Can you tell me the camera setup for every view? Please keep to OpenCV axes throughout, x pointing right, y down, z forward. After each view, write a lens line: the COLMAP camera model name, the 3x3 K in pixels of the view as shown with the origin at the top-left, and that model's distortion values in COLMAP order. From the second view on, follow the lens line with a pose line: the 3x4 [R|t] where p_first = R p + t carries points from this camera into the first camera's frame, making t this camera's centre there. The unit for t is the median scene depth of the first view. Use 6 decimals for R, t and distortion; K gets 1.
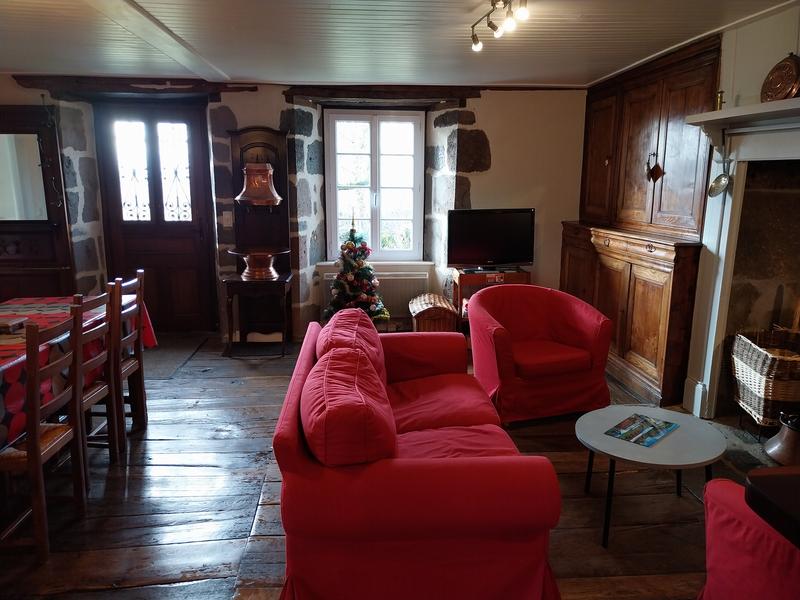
lens RADIAL K [[602.1, 0, 399.7], [0, 602.1, 318.2], [0, 0, 1]] dist [0.001971, -0.009171]
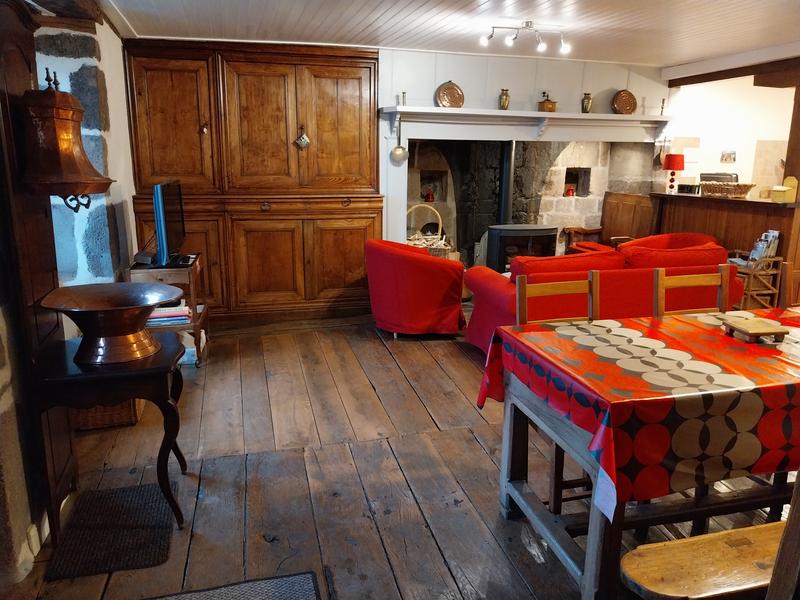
lens RADIAL K [[602.1, 0, 399.7], [0, 602.1, 318.2], [0, 0, 1]] dist [0.001971, -0.009171]
pose [[-0.165898, -0.249660, 0.954017, -0.679174], [0.212605, 0.935617, 0.281816, -0.170004], [-0.962952, 0.249582, -0.102138, 0.822860]]
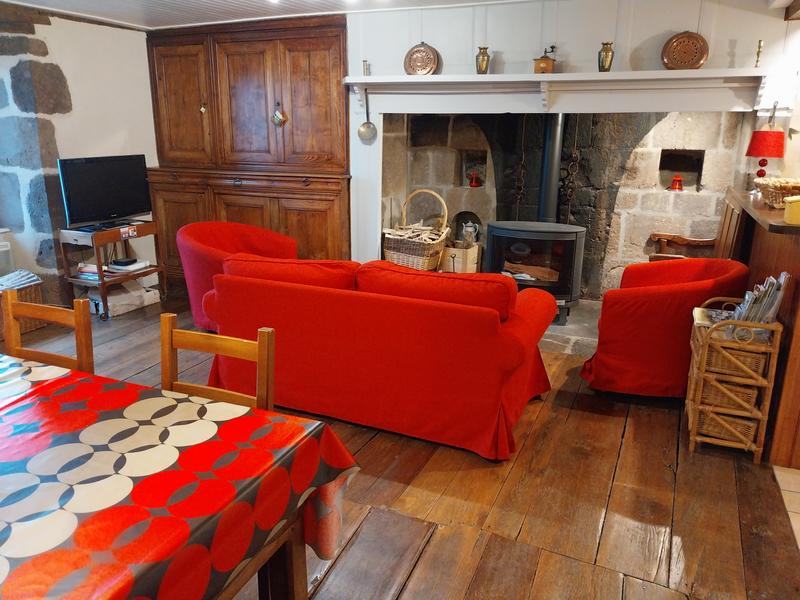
lens RADIAL K [[600.8, 0, 409.6], [0, 600.8, 302.9], [0, 0, 1]] dist [-0.000156, -0.002789]
pose [[0.470645, -0.239410, 0.849221, -0.439856], [0.188400, 0.967554, 0.168357, -0.034635], [-0.861974, 0.080756, 0.500479, 0.172397]]
